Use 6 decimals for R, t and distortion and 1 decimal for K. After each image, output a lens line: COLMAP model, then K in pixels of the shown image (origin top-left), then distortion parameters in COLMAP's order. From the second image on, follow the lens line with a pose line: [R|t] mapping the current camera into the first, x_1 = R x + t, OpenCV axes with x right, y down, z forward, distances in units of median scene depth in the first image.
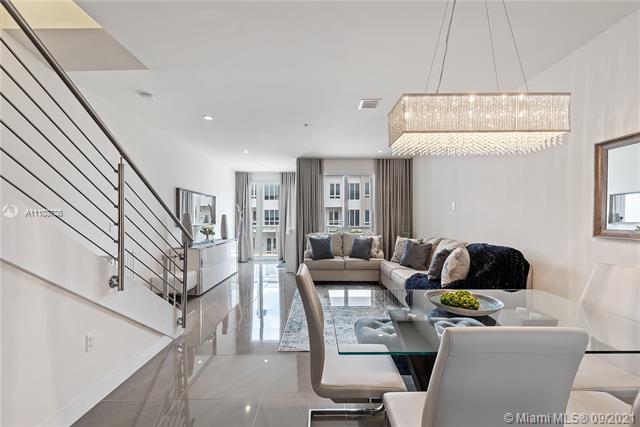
lens RADIAL K [[256.5, 0, 317.6], [0, 256.5, 217.9], [0, 0, 1]] dist [0.009312, -0.001154]
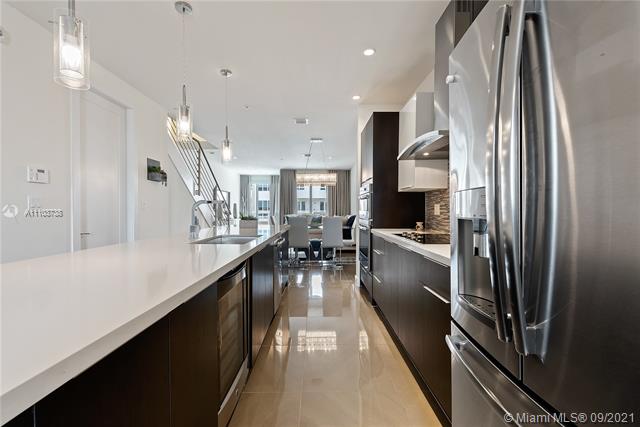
lens RADIAL K [[297.8, 0, 322.1], [0, 297.8, 212.4], [0, 0, 1]] dist [0.000562, -0.000056]
pose [[0.999924, 0.001623, 0.012213, 0.146576], [-0.001730, 0.999961, 0.008694, 0.024906], [-0.012198, -0.008714, 0.999888, -0.801200]]
